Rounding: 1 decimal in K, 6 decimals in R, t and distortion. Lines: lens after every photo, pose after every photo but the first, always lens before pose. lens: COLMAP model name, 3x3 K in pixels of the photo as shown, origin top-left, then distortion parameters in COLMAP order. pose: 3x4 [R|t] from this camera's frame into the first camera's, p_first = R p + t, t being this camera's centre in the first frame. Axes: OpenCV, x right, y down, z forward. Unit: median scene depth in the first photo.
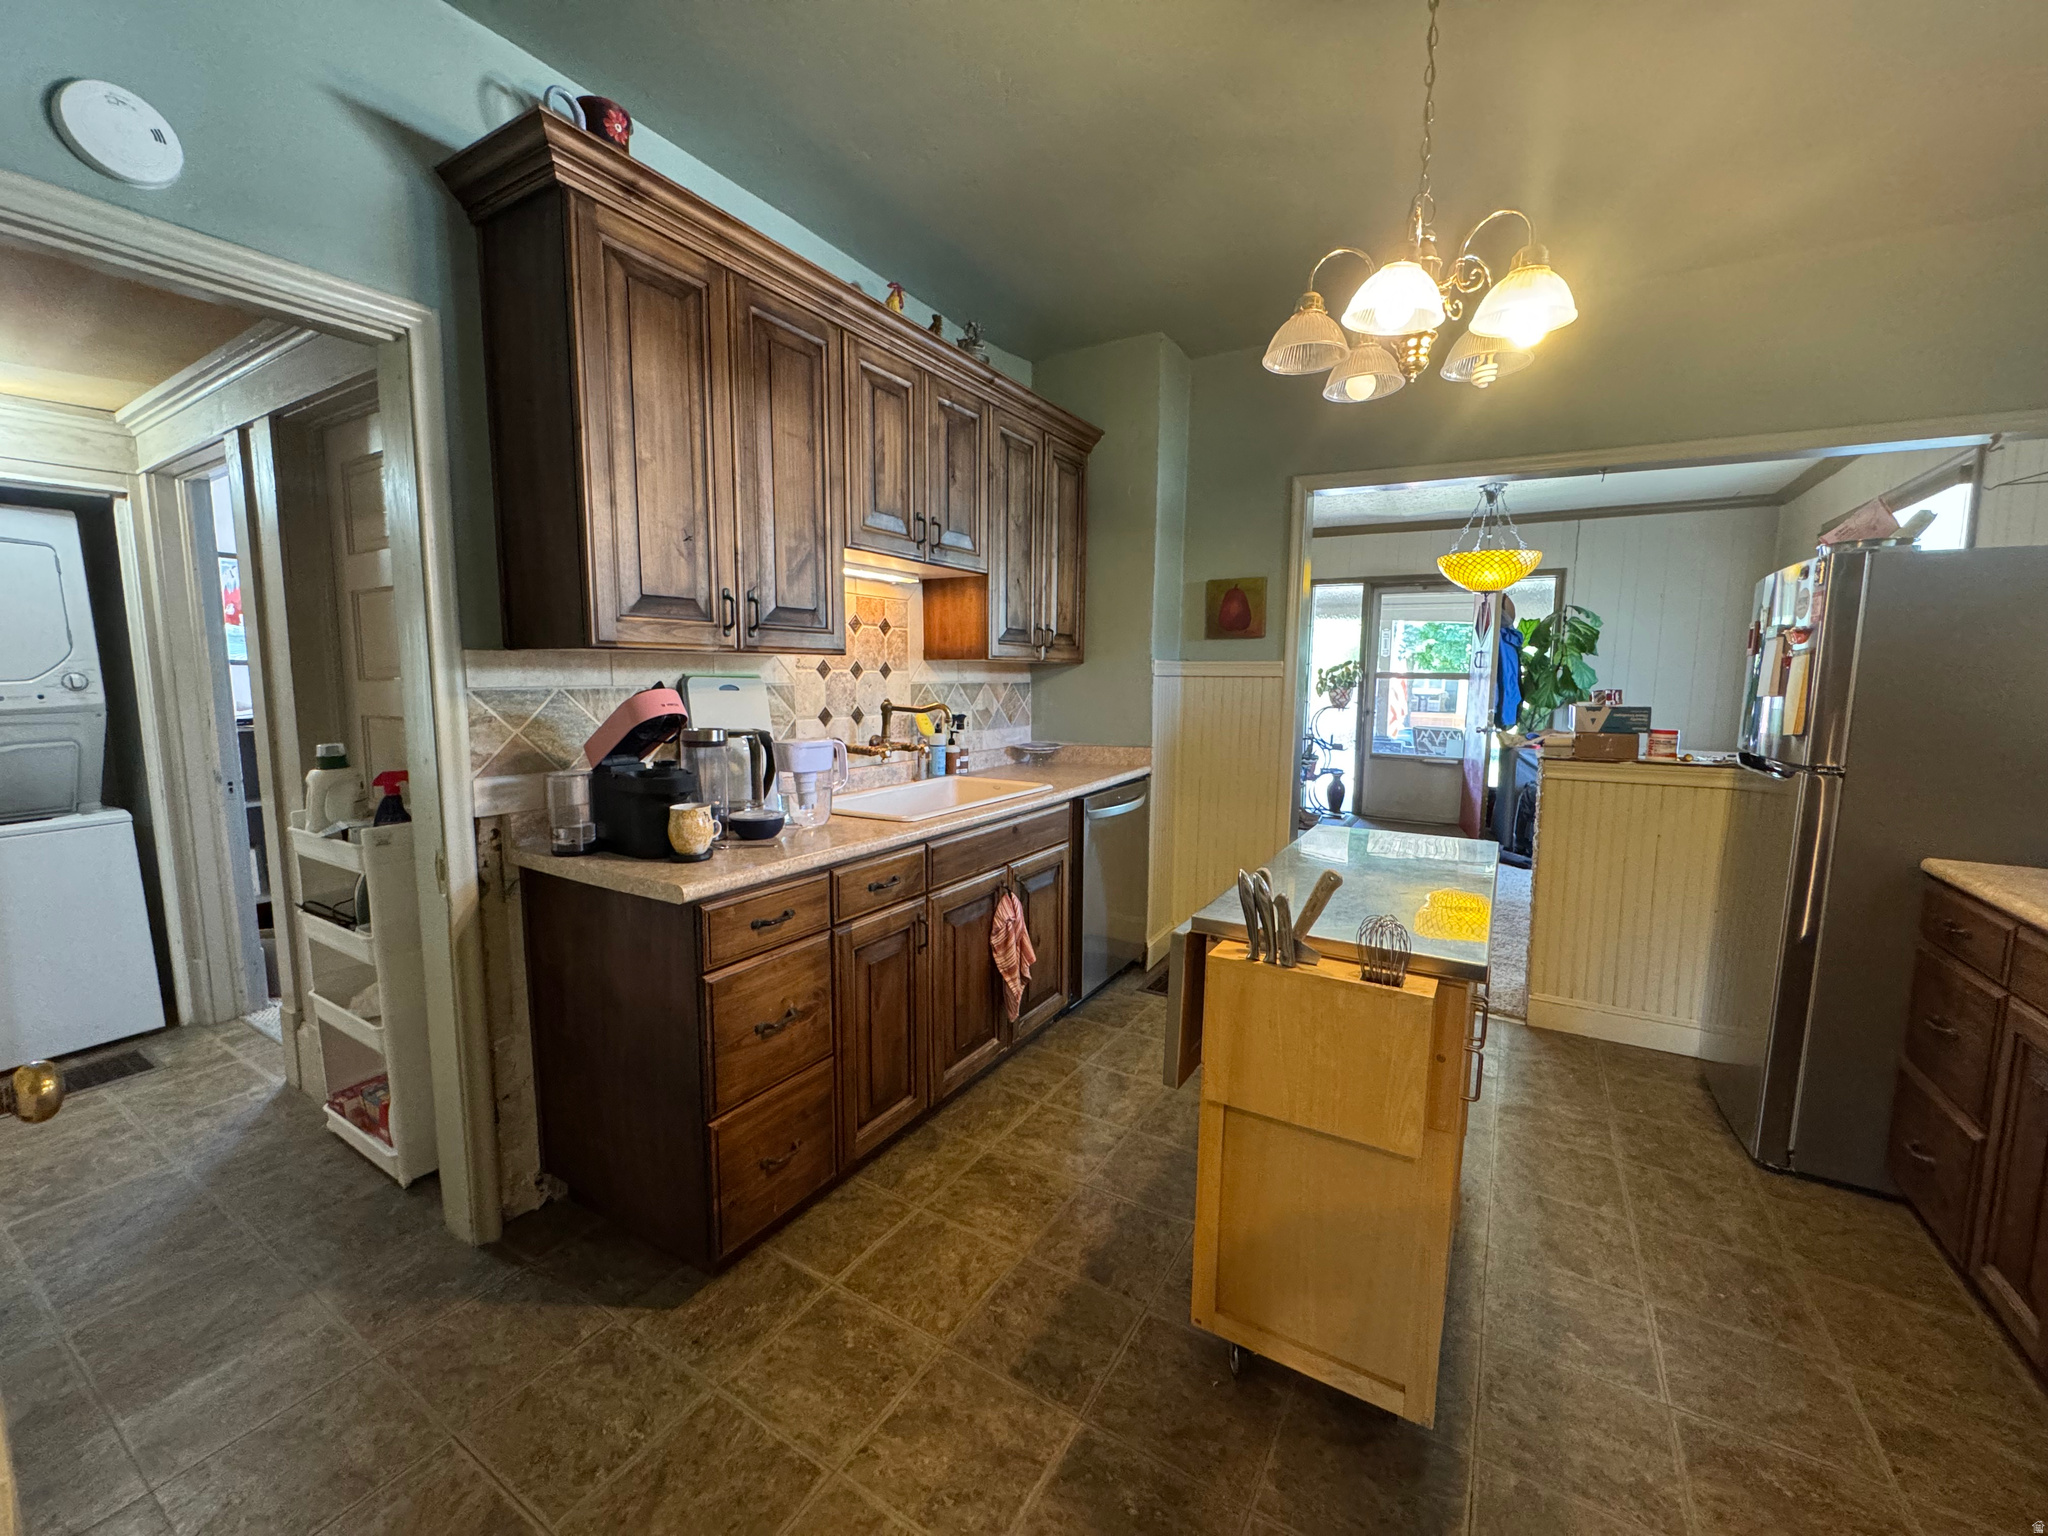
lens RADIAL K [[815.6, 0, 1024.7], [0, 815.6, 765.5], [0, 0, 1]] dist [-0.005901, 0.000300]
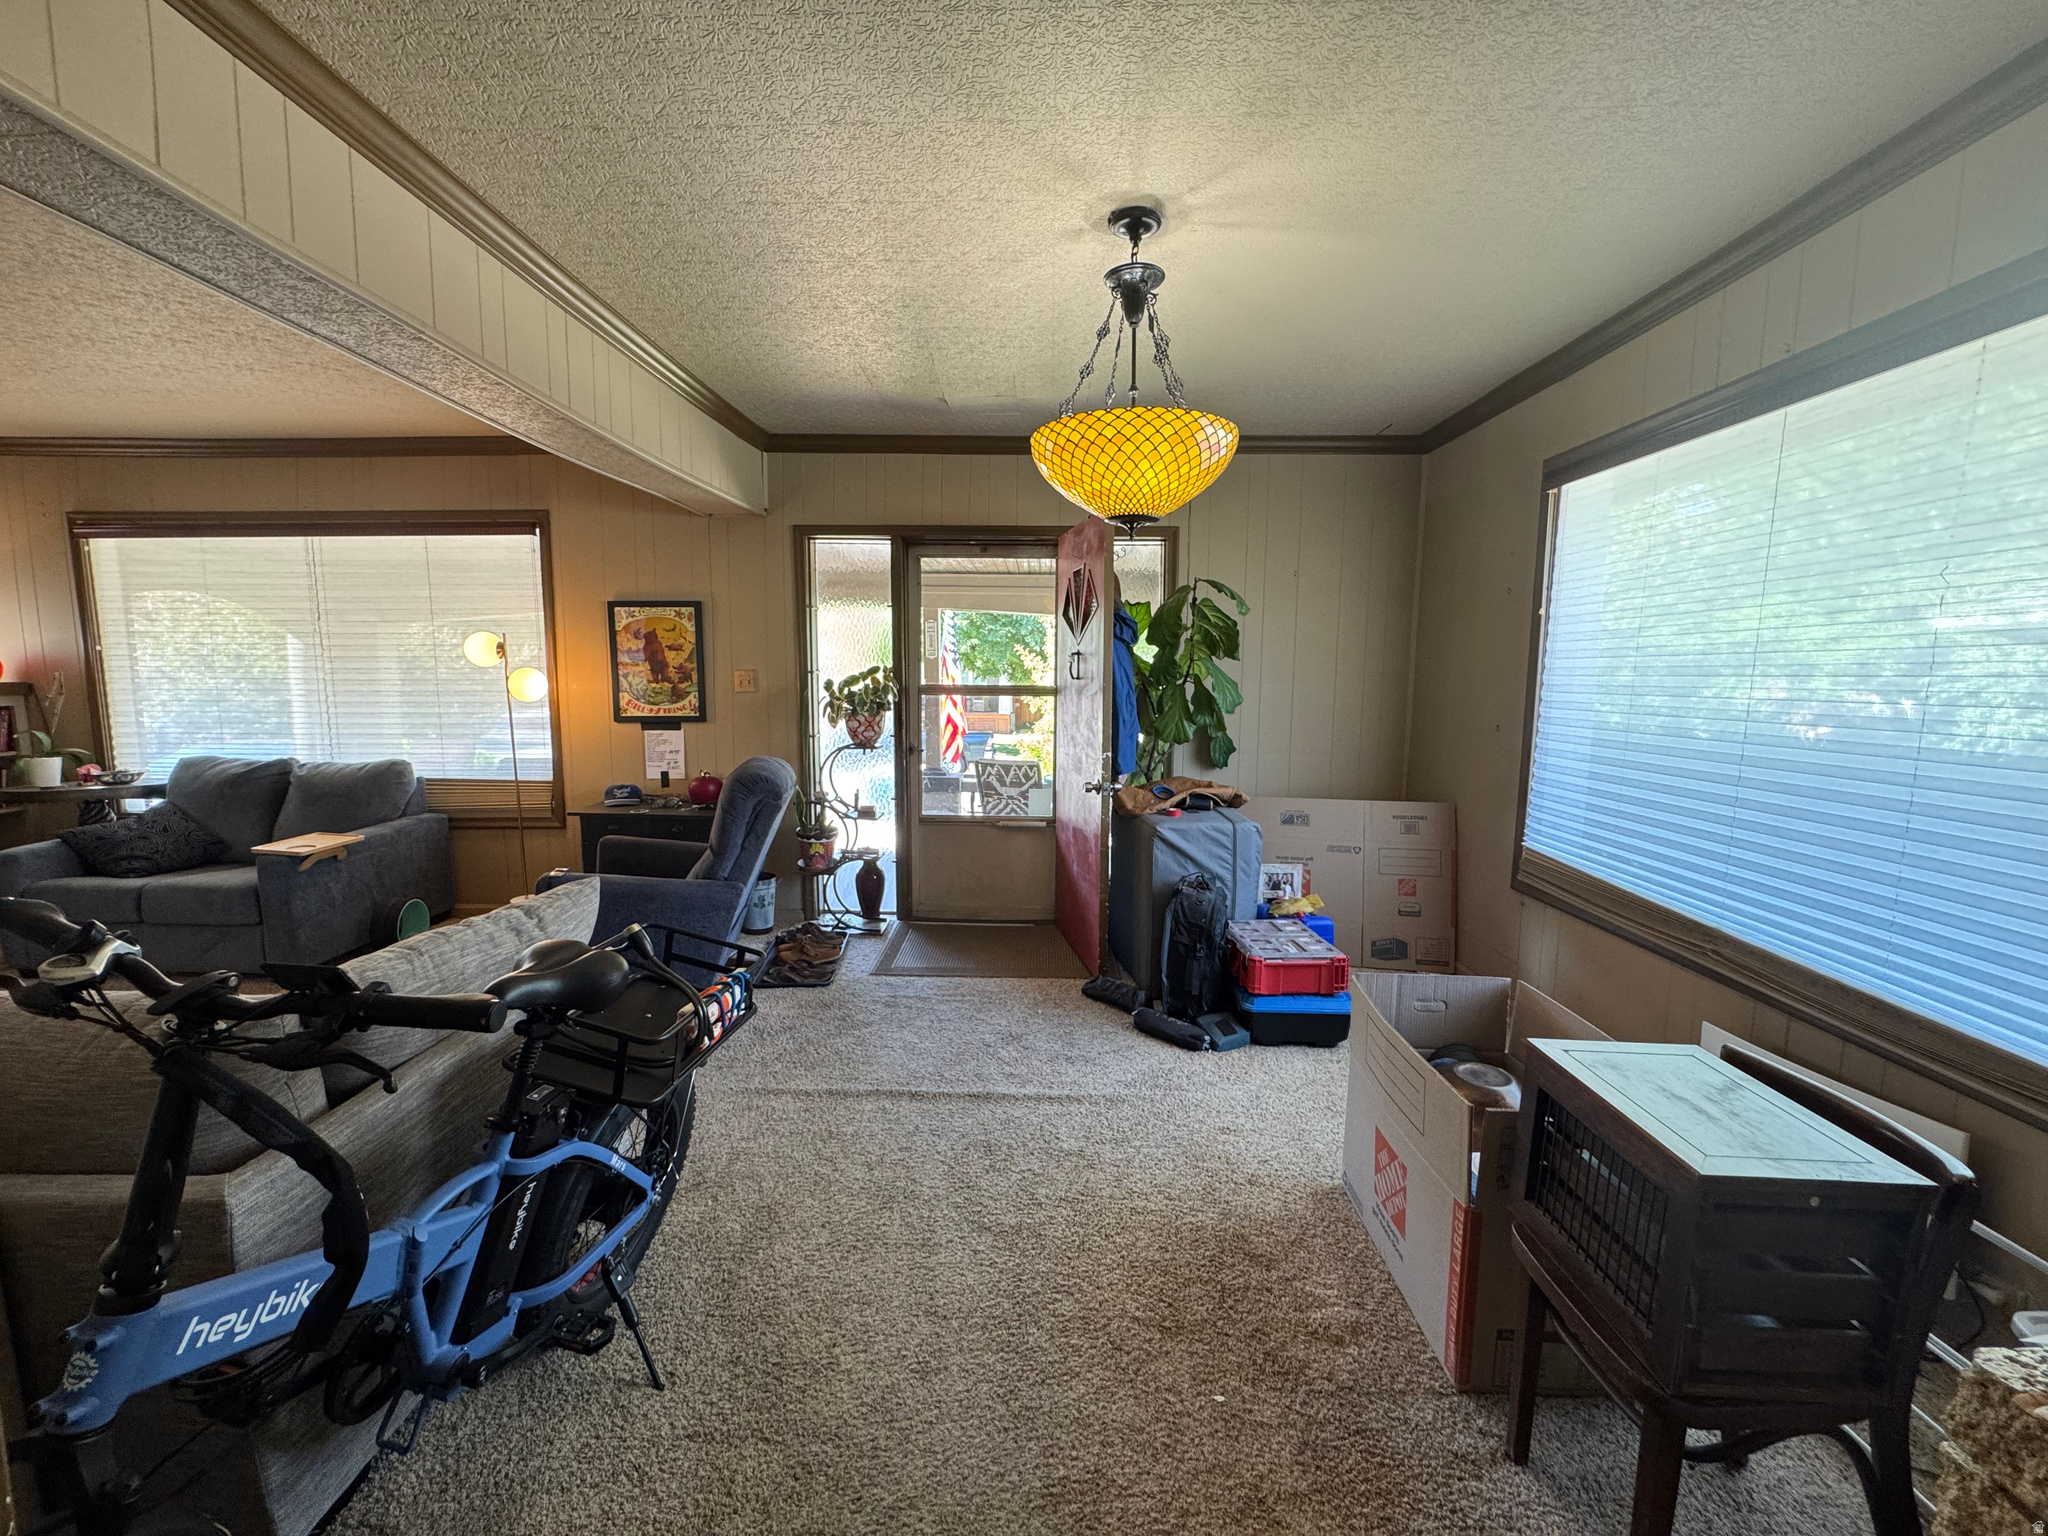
lens RADIAL K [[815.6, 0, 1024.7], [0, 815.6, 765.5], [0, 0, 1]] dist [-0.005901, 0.000300]
pose [[0.864077, -0.059629, 0.499816, 0.501153], [0.058763, 0.998119, 0.017488, -0.158159], [-0.499918, 0.014260, 0.865955, 1.139689]]
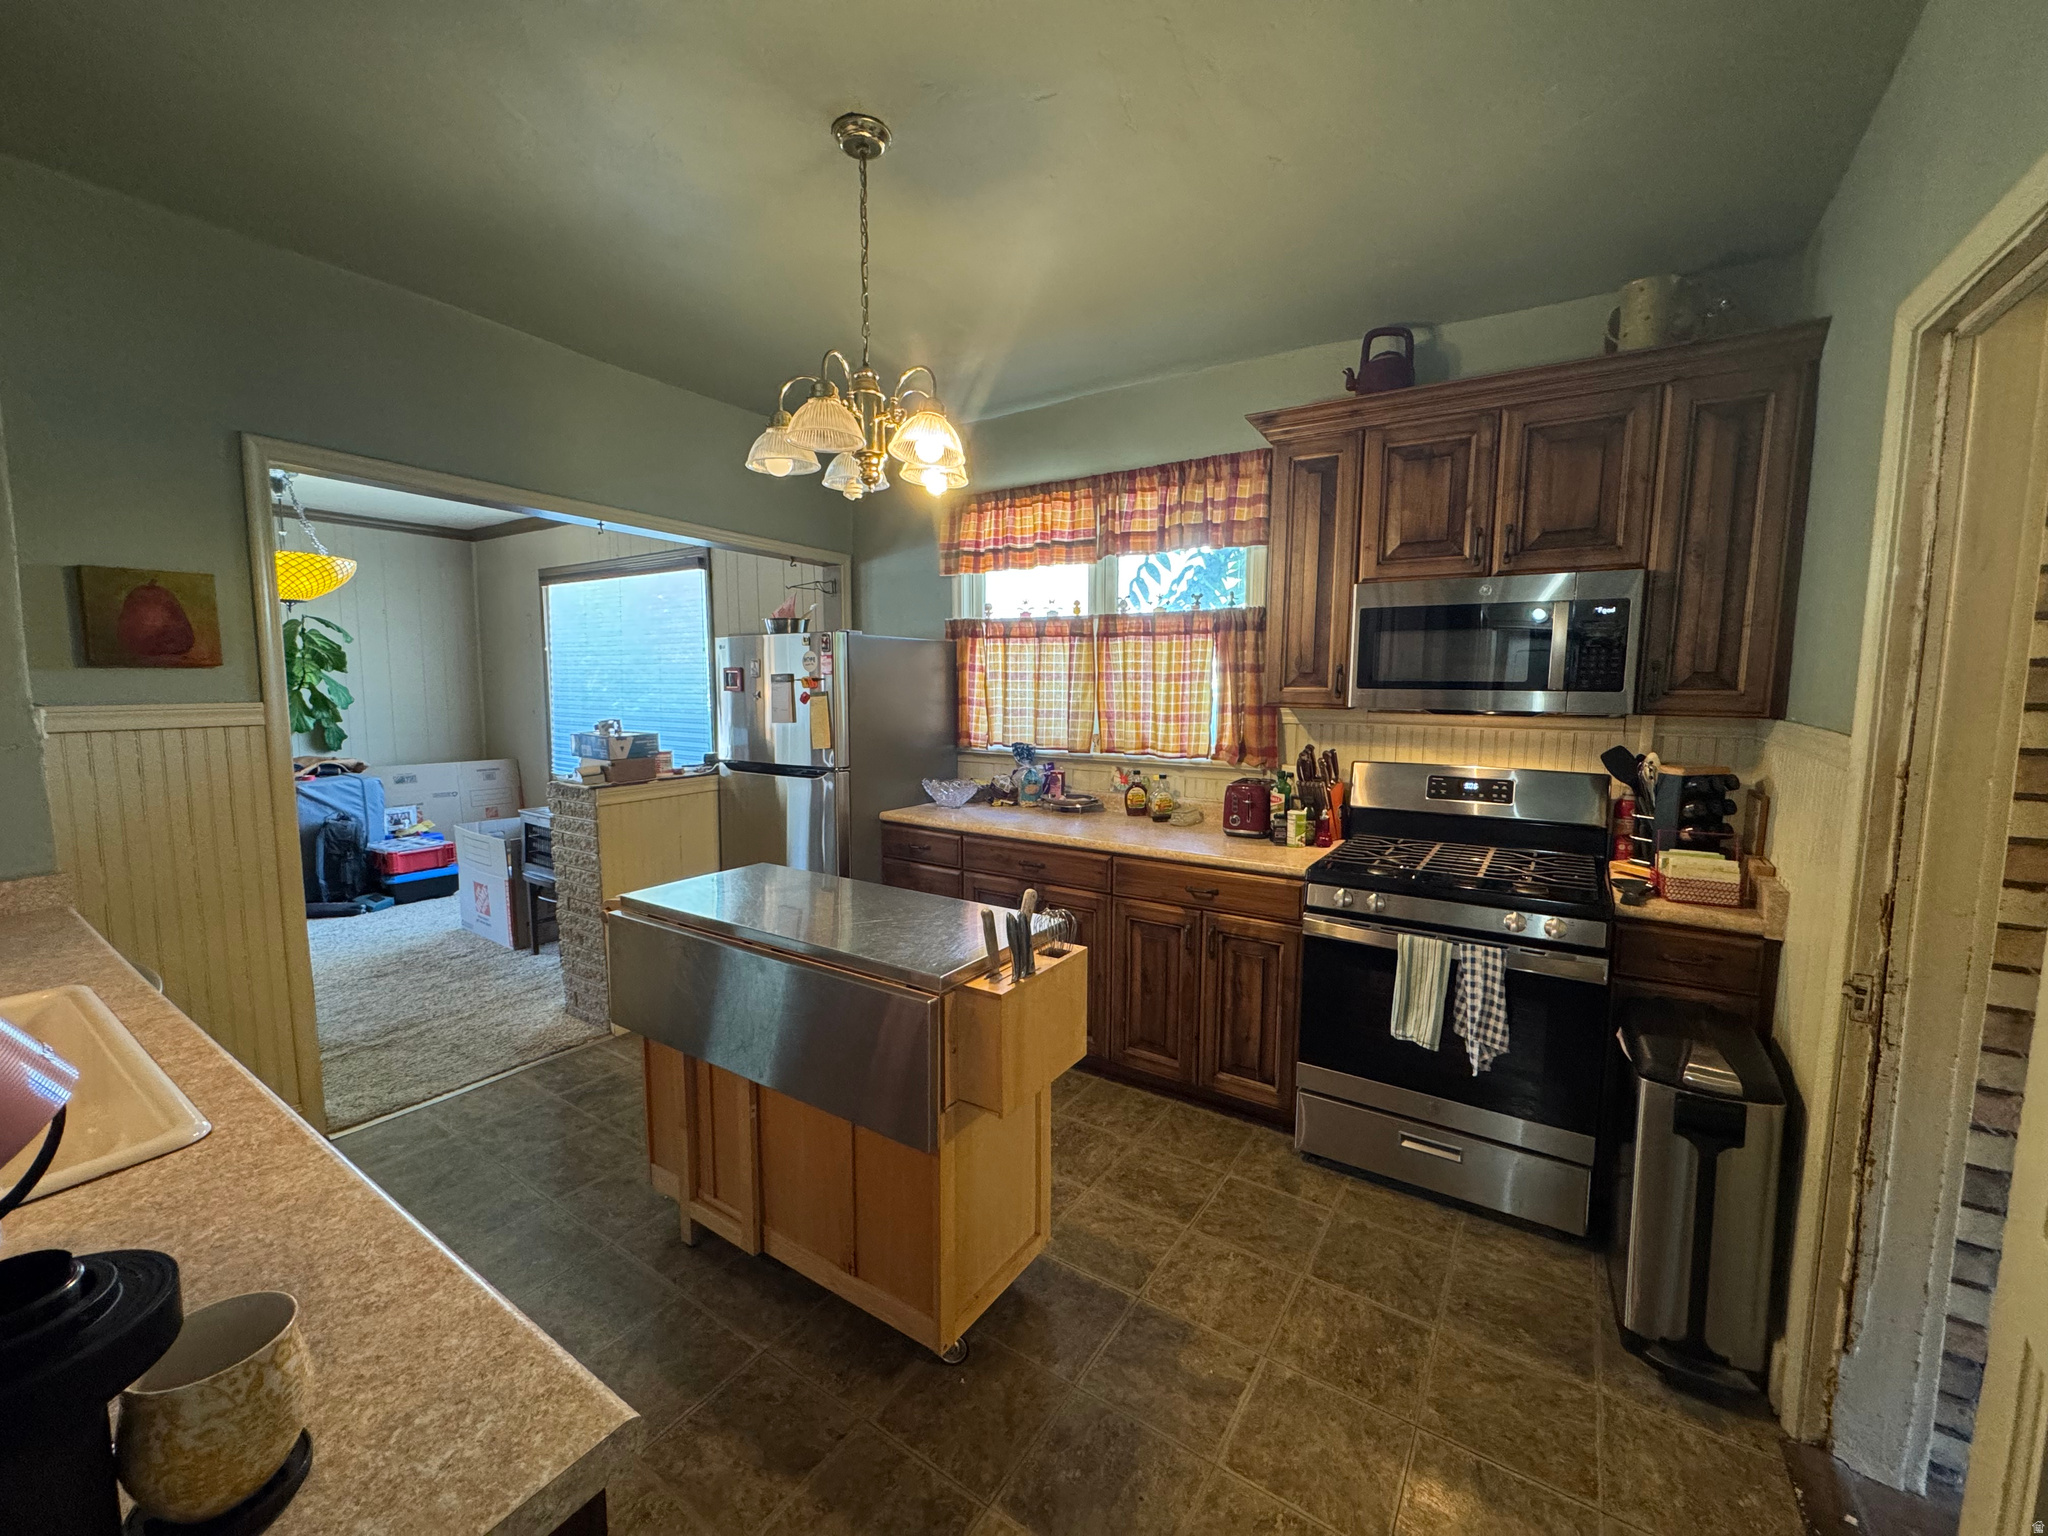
lens RADIAL K [[815.6, 0, 1024.7], [0, 815.6, 765.5], [0, 0, 1]] dist [-0.005901, 0.000300]
pose [[0.041885, -0.112310, 0.992790, -0.416956], [0.109105, 0.988234, 0.107192, -0.097749], [-0.993147, 0.103828, 0.053645, 0.416759]]
